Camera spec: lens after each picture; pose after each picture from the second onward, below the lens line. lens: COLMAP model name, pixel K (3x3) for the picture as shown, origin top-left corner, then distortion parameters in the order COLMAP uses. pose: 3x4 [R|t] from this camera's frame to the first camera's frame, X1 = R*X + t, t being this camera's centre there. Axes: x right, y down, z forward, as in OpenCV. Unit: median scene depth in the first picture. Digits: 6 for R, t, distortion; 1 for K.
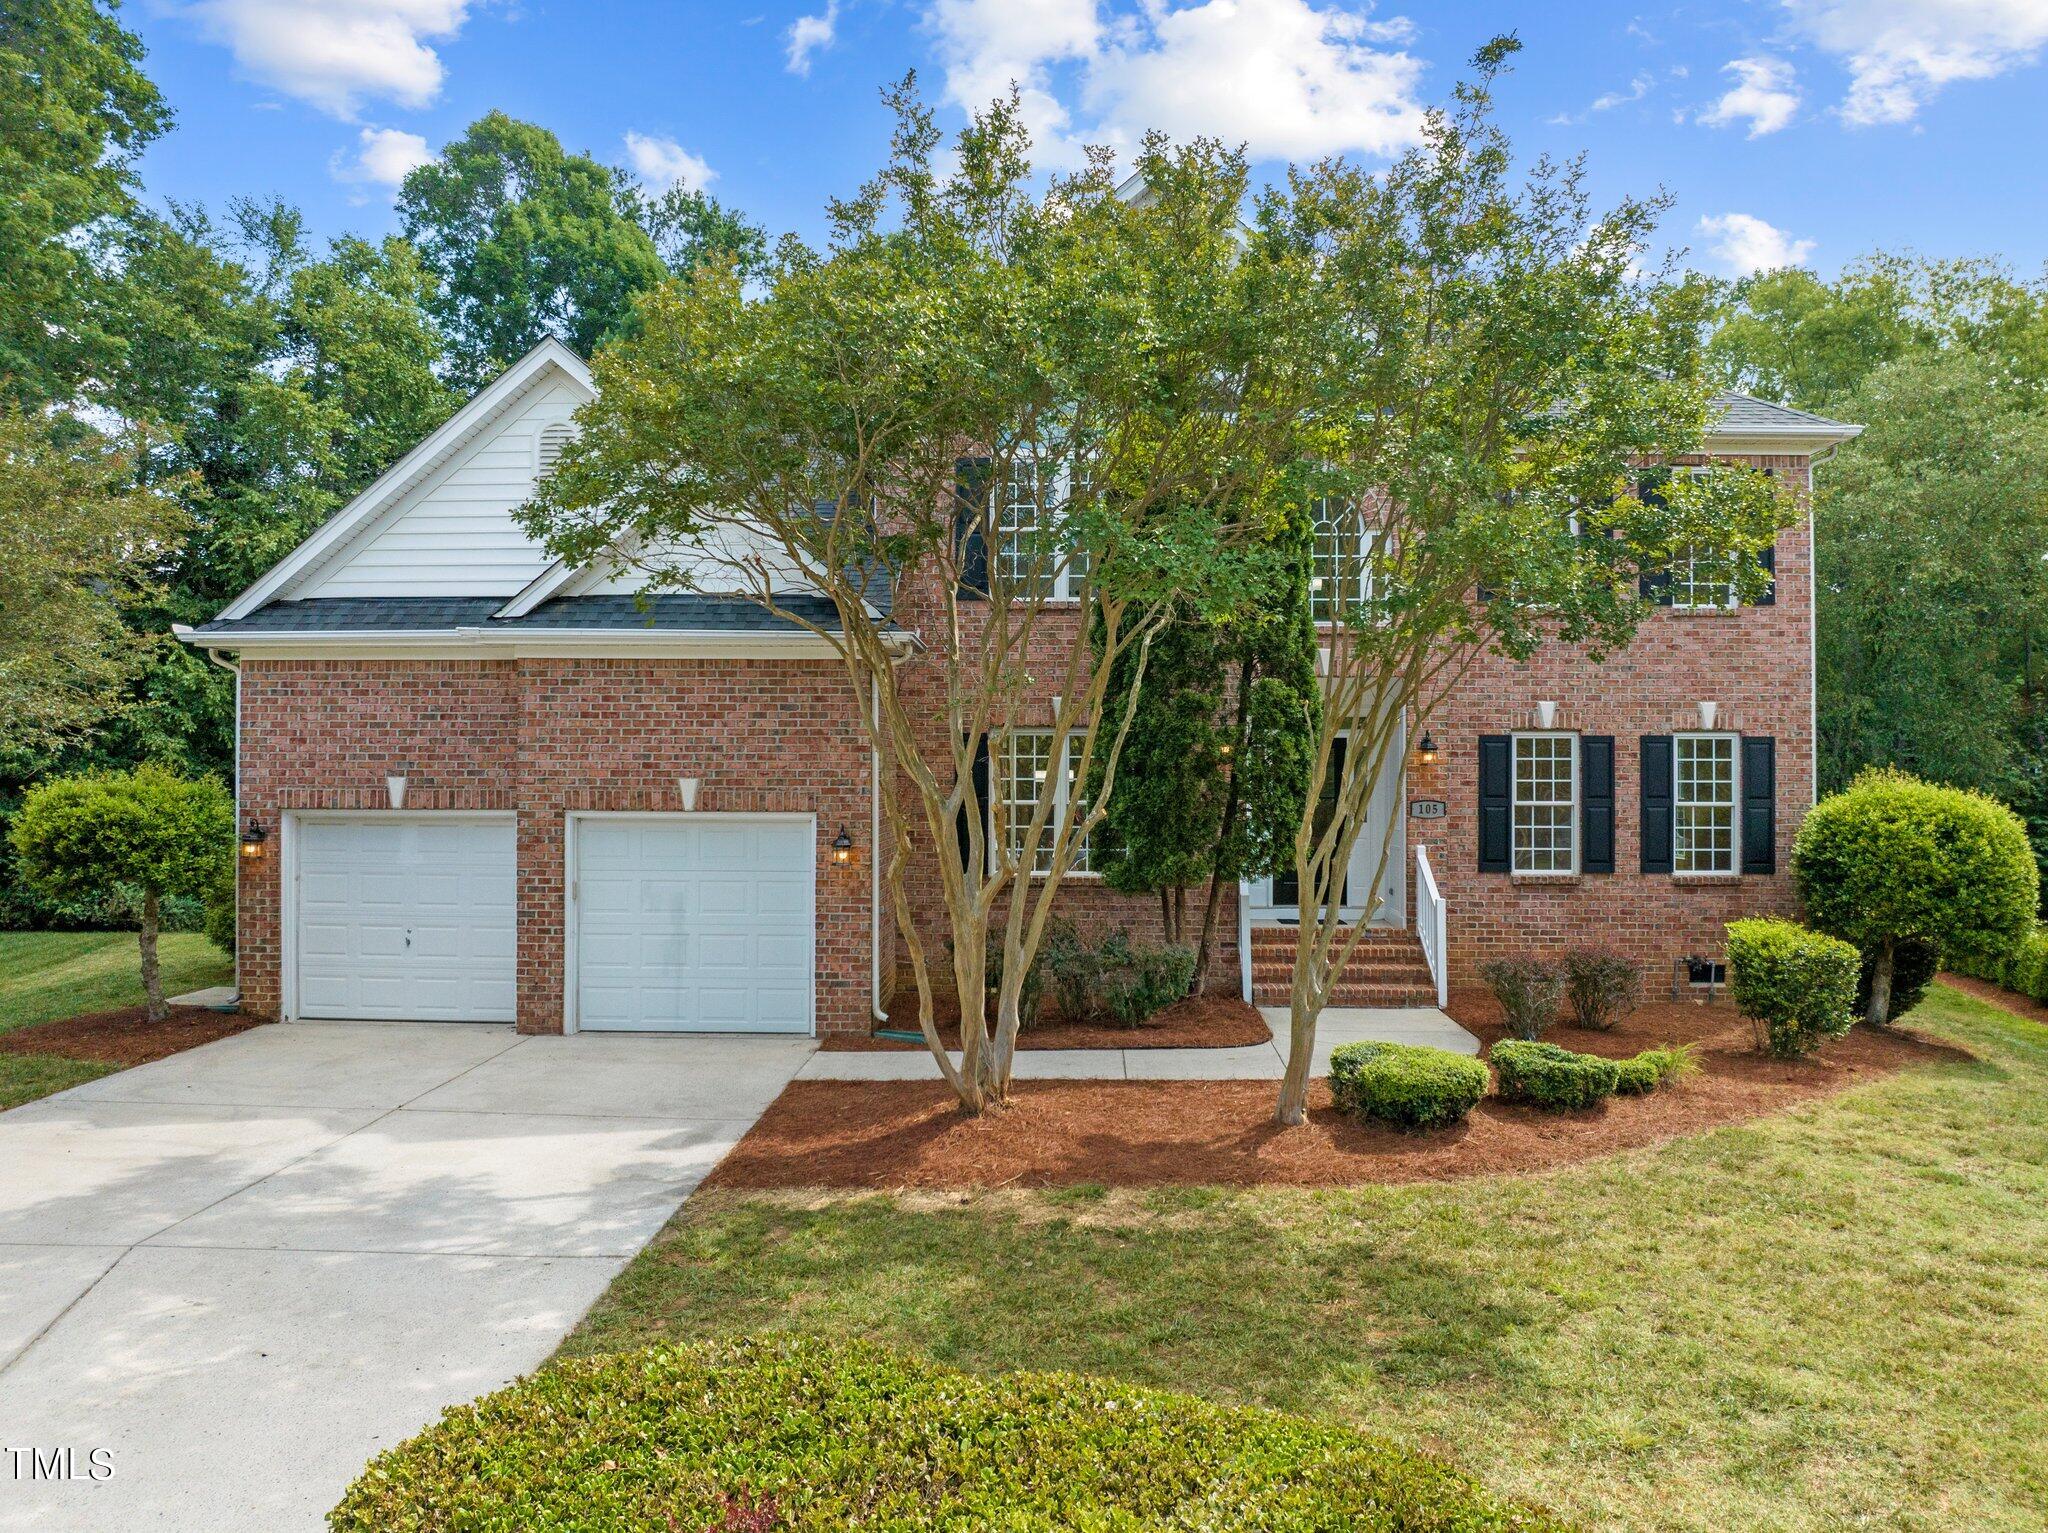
lens RADIAL K [[1441.4, 0, 1021.3], [0, 1441.4, 758.0], [0, 0, 1]] dist [-0.025997, -0.002982]
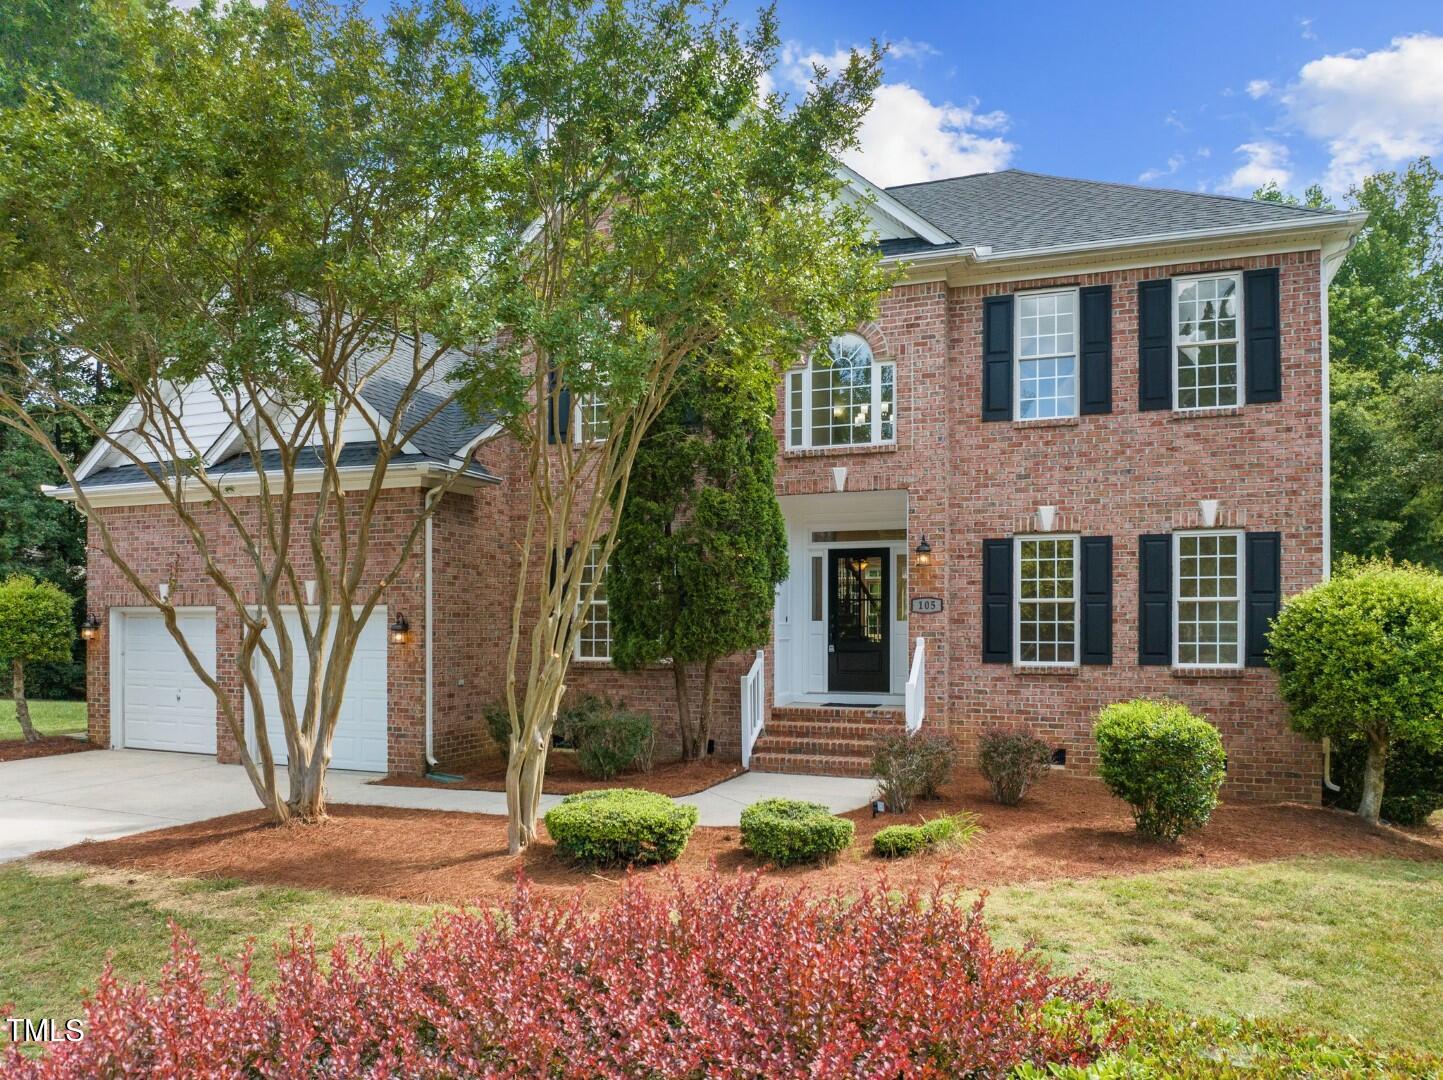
lens RADIAL K [[1034.2, 0, 720.4], [0, 1034.2, 626.0], [0, 0, 1]] dist [-0.027790, 0.001968]
pose [[0.941848, -0.002569, -0.336029, 0.423650], [0.005159, 0.999963, 0.006815, 0.047944], [0.335999, -0.008152, 0.941827, 0.195284]]
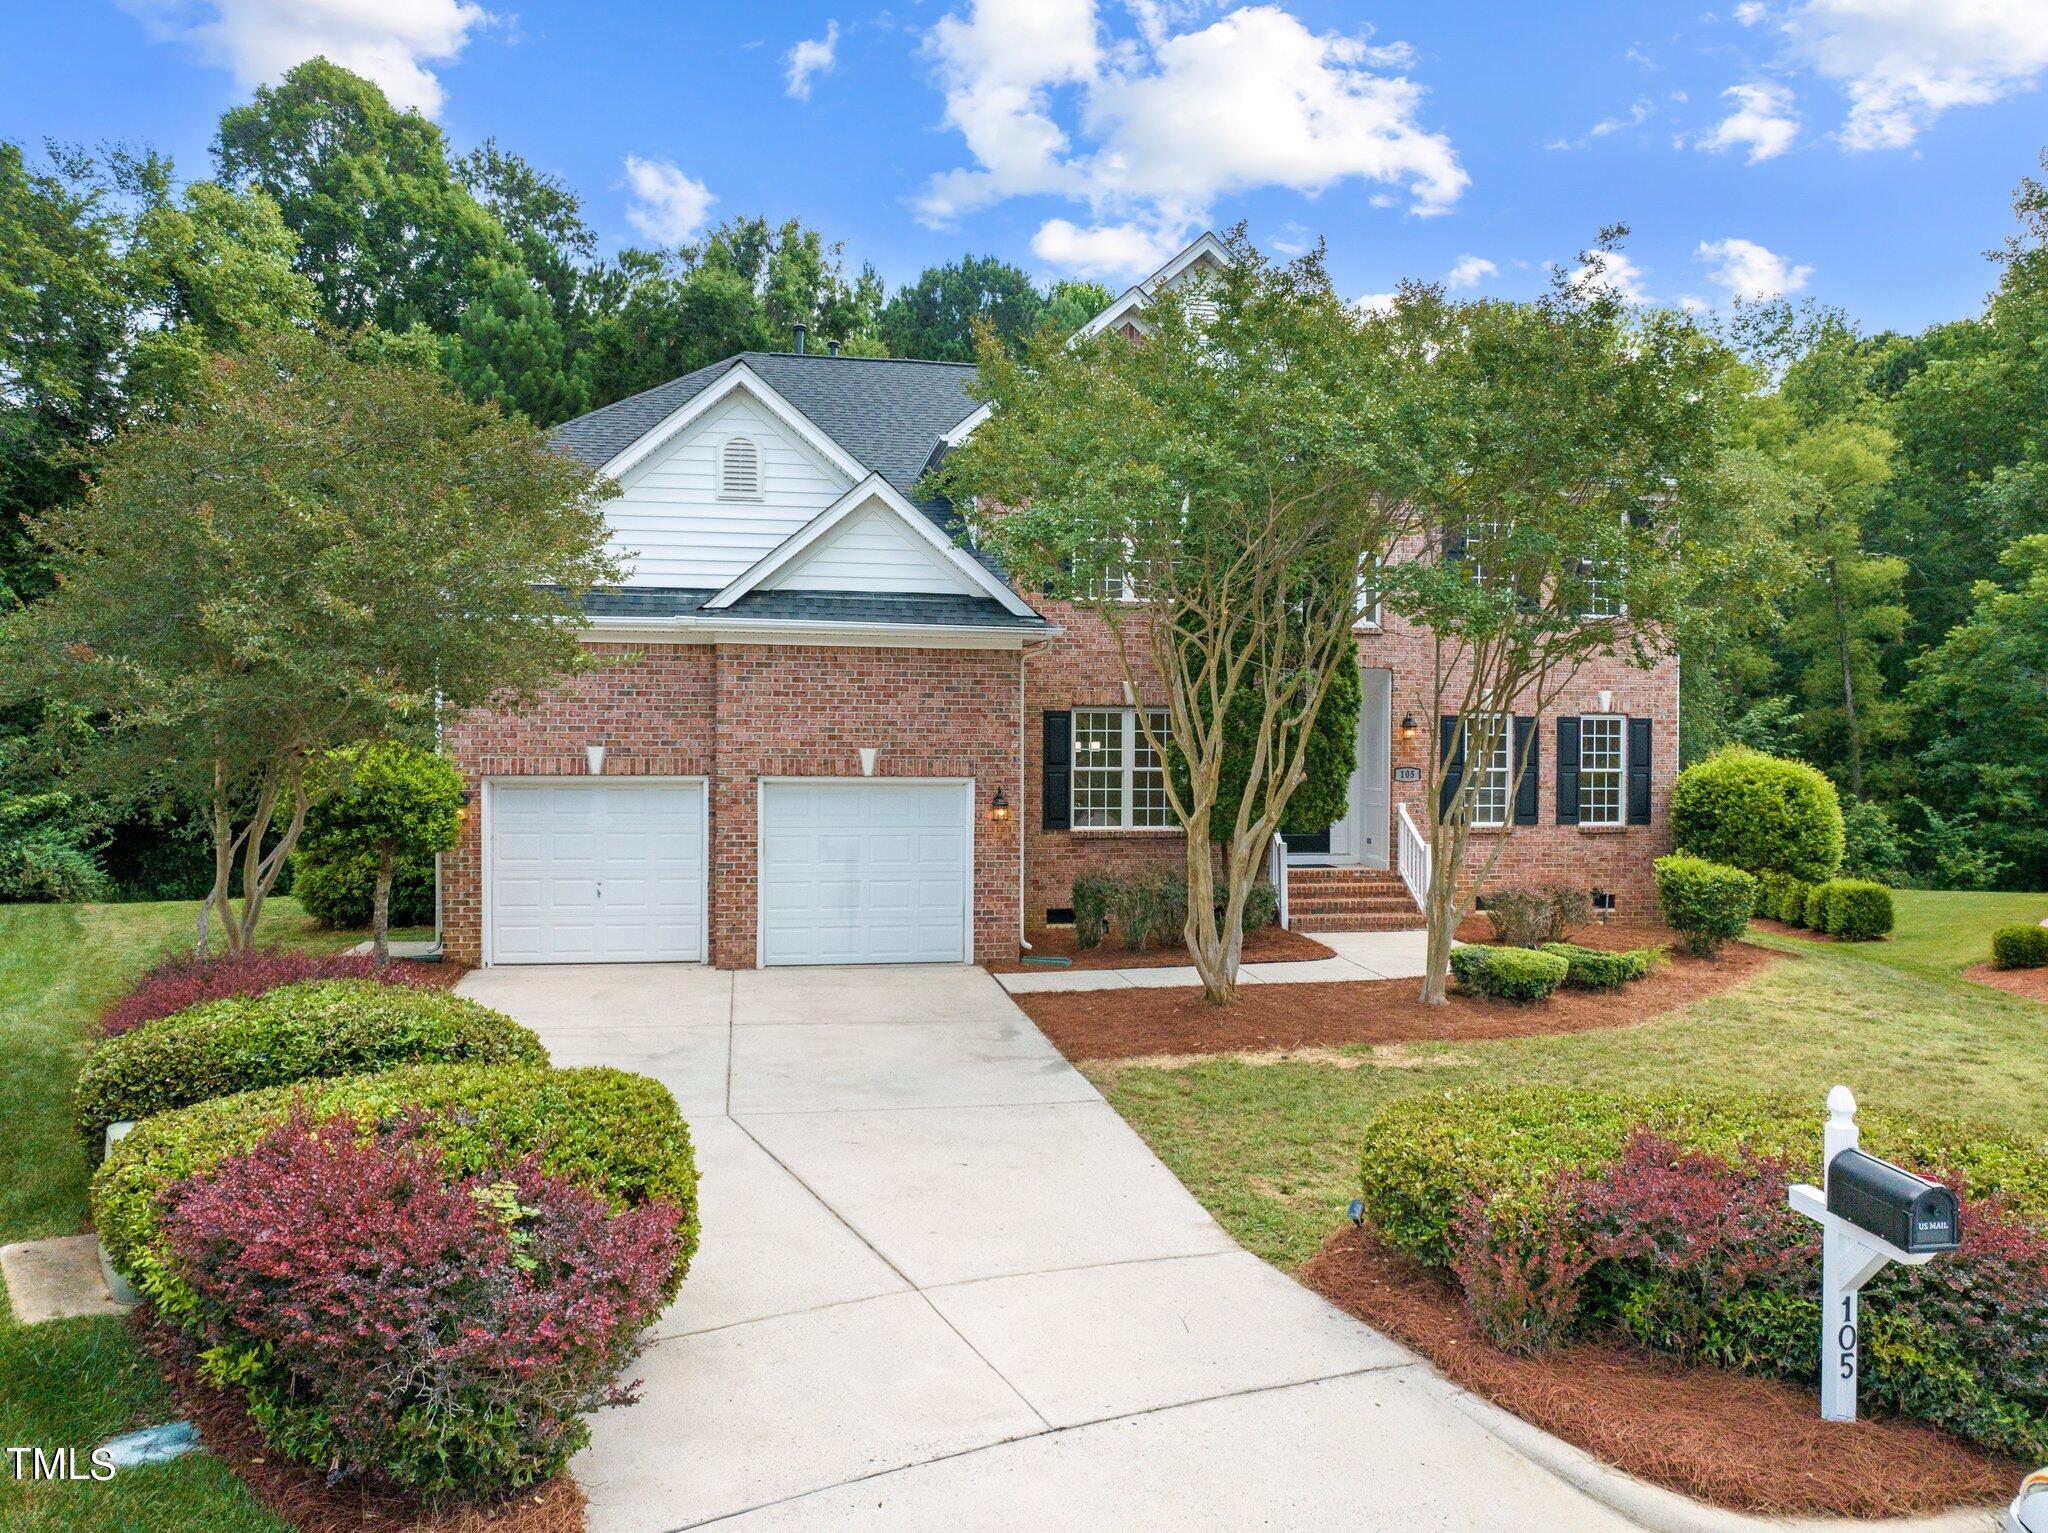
lens RADIAL K [[1420.6, 0, 1024.0], [0, 1420.6, 766.5], [0, 0, 1]] dist [-0.001442, -0.031986]
pose [[0.977496, -0.000050, 0.210956, -0.322512], [-0.005737, 0.999624, 0.026818, -0.002760], [-0.210878, -0.027425, 0.977128, -0.149097]]
